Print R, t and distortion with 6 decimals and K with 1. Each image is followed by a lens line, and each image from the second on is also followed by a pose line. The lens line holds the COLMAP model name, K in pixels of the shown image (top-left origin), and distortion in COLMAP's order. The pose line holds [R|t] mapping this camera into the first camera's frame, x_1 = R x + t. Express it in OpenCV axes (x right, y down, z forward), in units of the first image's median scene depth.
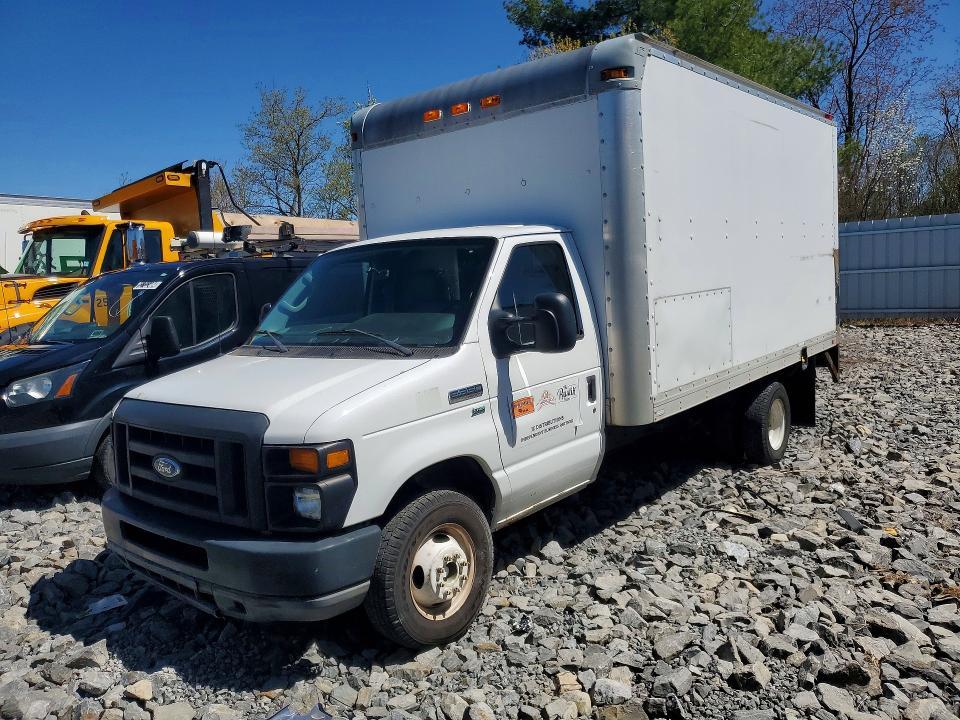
lens RADIAL K [[747.2, 0, 474.4], [0, 747.2, 352.7], [0, 0, 1]] dist [0.000443, 0.010734]
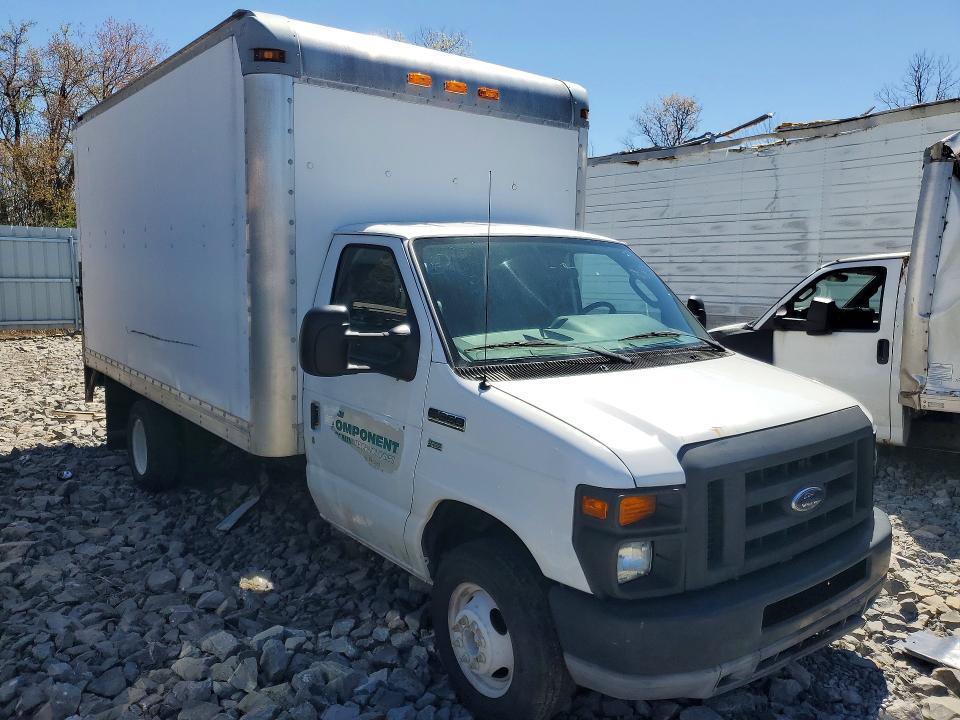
lens RADIAL K [[747.2, 0, 474.4], [0, 747.2, 352.7], [0, 0, 1]] dist [0.000443, 0.010734]
pose [[0.224743, -0.043521, 0.973446, -0.352736], [0.061766, 0.997629, 0.030342, -0.015208], [-0.972458, 0.053307, 0.226899, 0.317735]]
